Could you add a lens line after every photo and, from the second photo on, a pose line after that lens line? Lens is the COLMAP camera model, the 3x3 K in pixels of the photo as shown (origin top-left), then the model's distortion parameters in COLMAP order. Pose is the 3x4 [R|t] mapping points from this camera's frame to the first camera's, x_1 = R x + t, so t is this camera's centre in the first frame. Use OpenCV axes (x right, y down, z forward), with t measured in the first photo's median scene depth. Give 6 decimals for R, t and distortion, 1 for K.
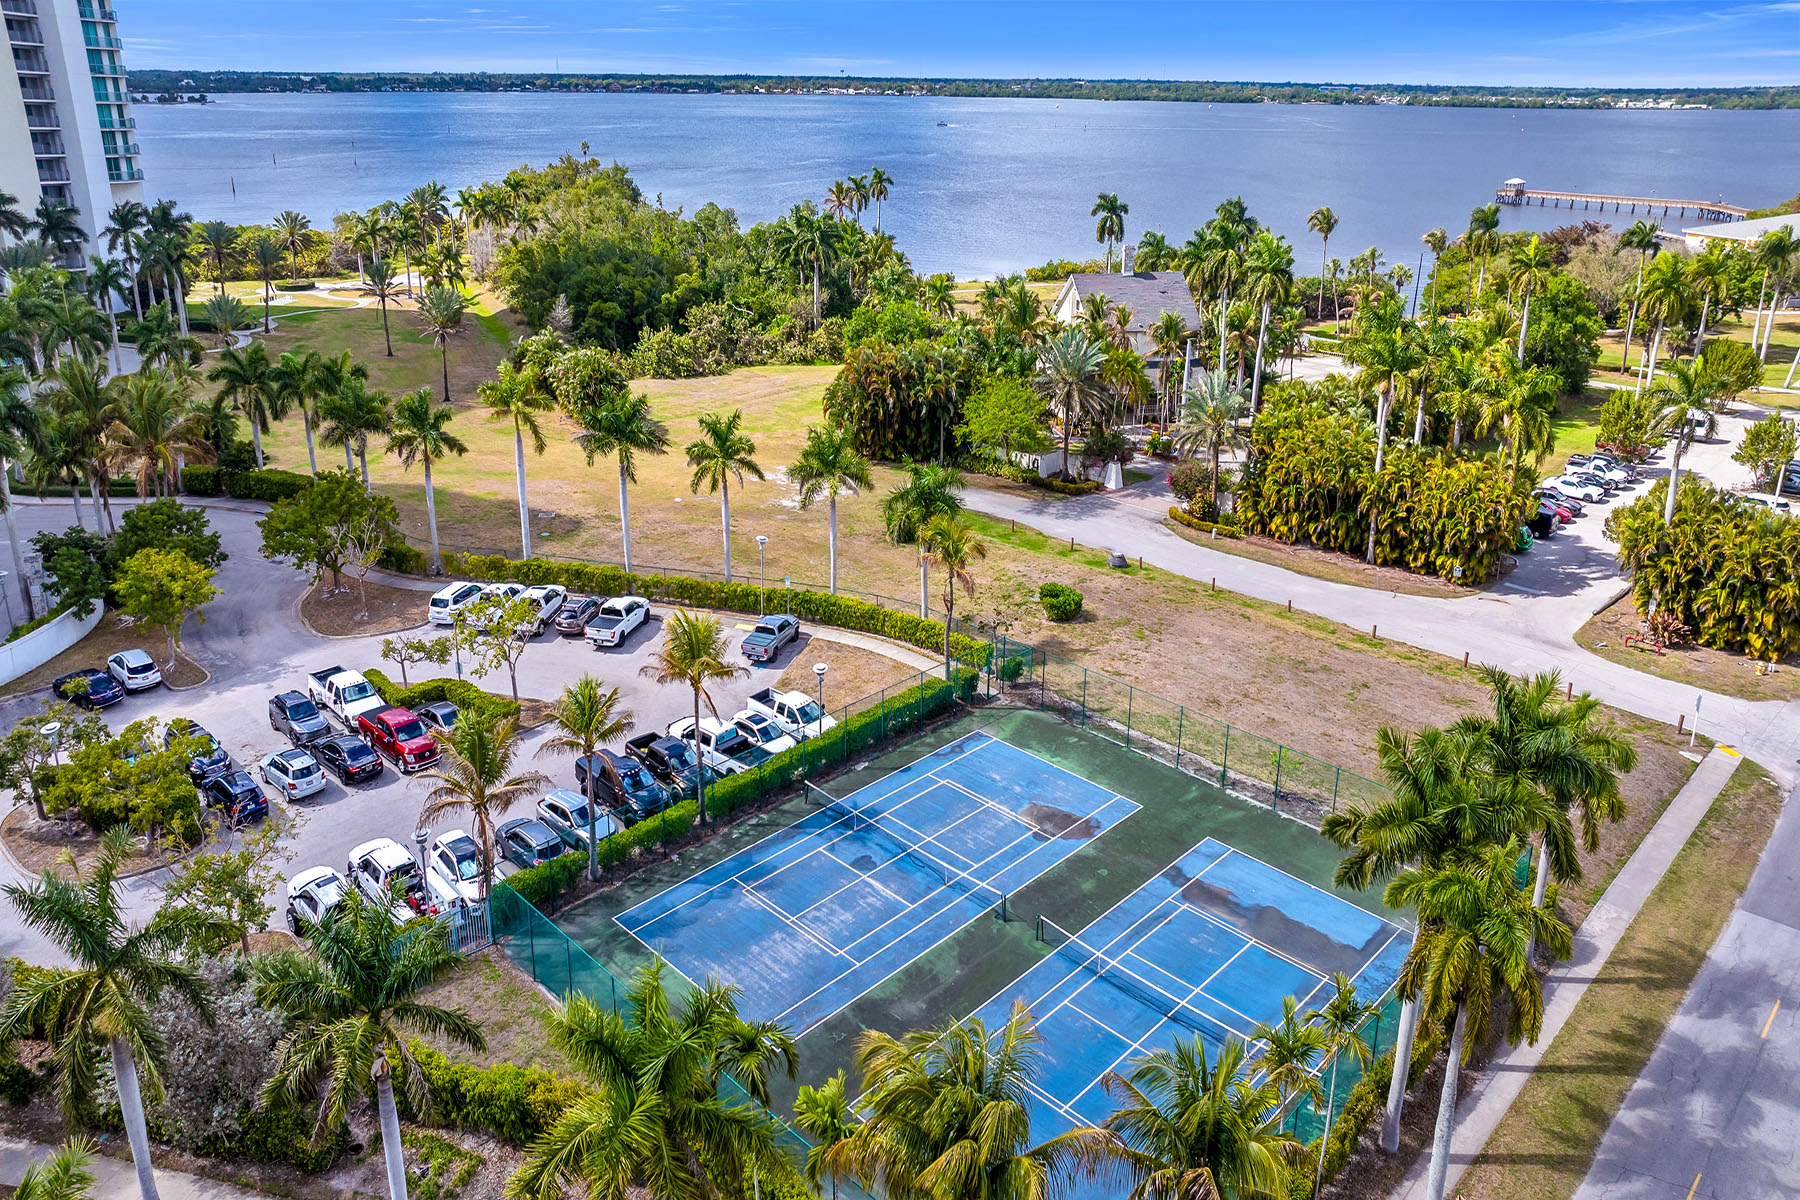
lens RADIAL K [[1285.3, 0, 894.3], [0, 1285.3, 455.8], [0, 0, 1]] dist [-0.008487, -0.018141]
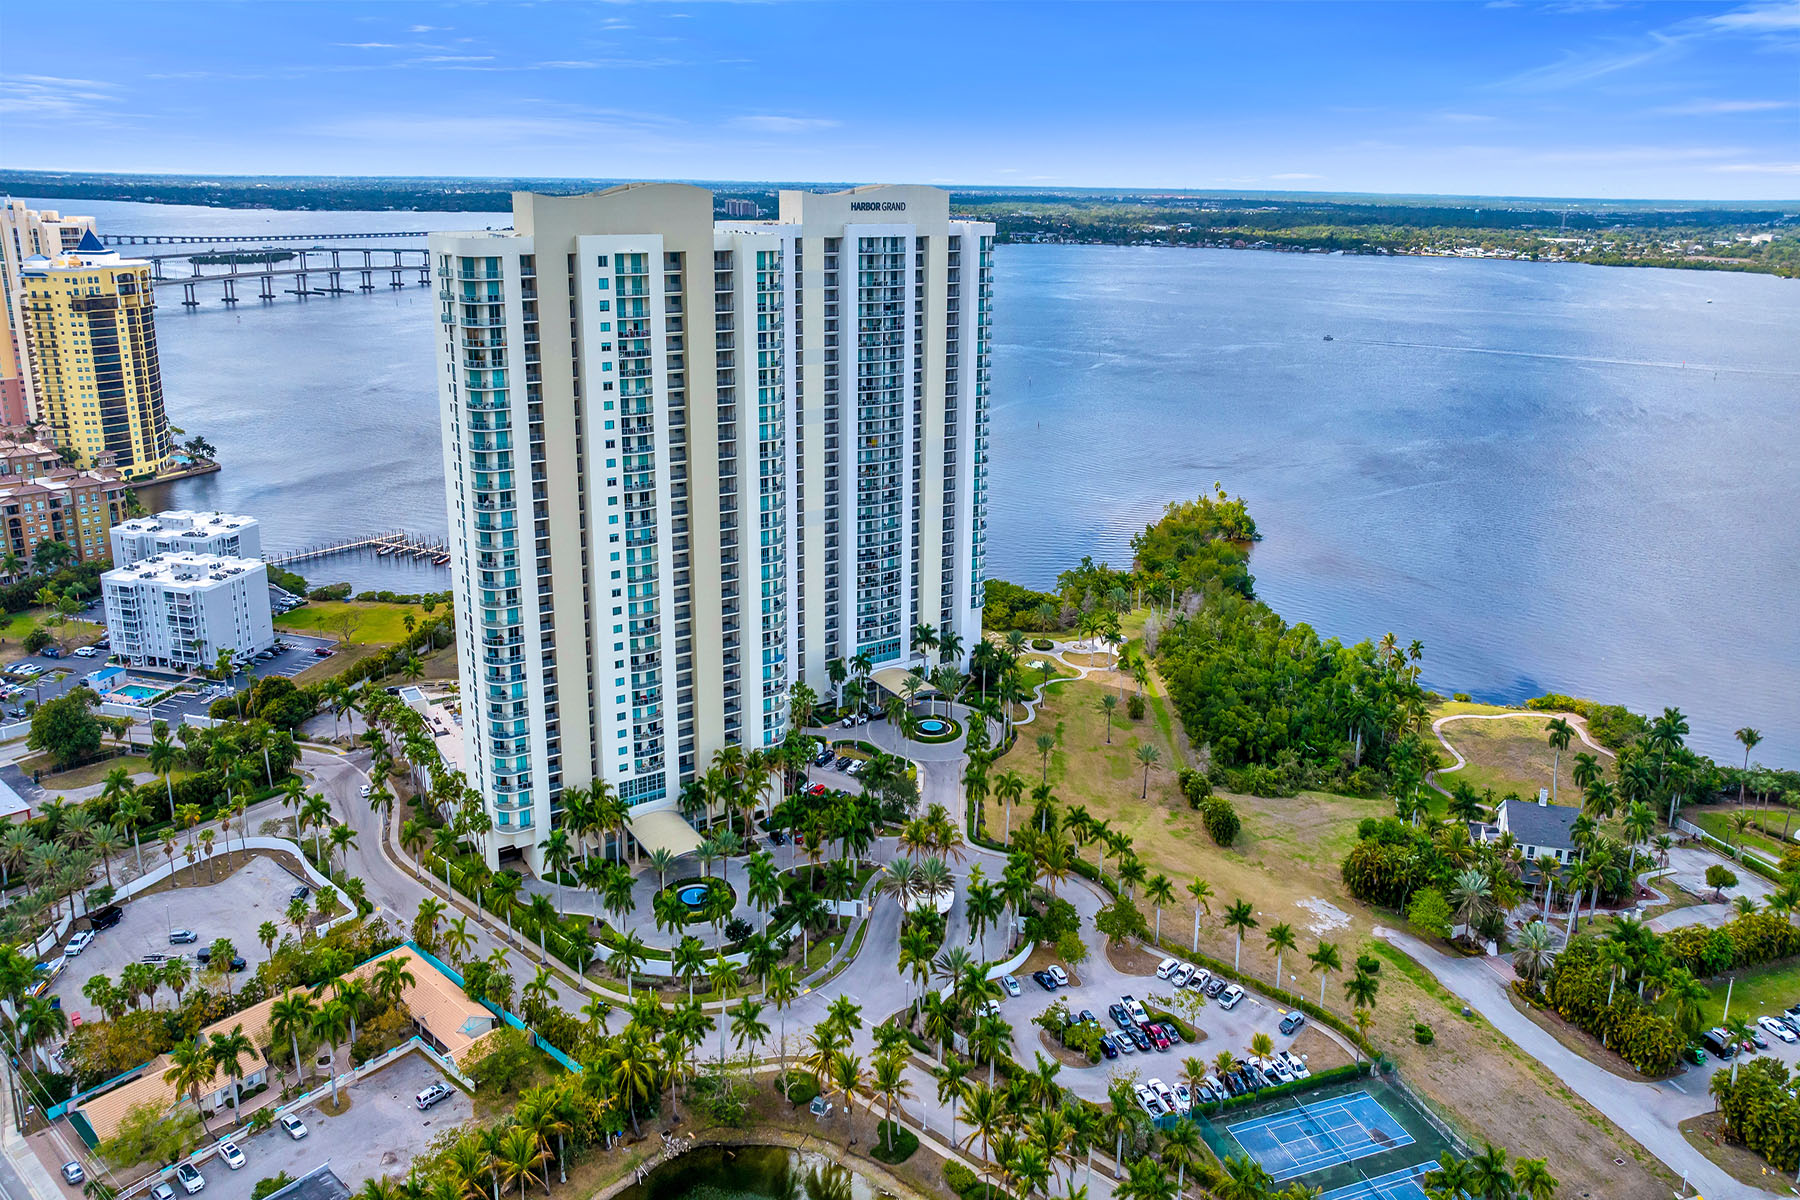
lens RADIAL K [[1285.3, 0, 894.3], [0, 1285.3, 455.8], [0, 0, 1]] dist [-0.008487, -0.018141]
pose [[0.895143, 0.098680, -0.434720, 0.217543], [-0.131124, 0.990335, -0.045196, -0.858888], [0.426058, 0.097459, 0.899431, -1.964519]]
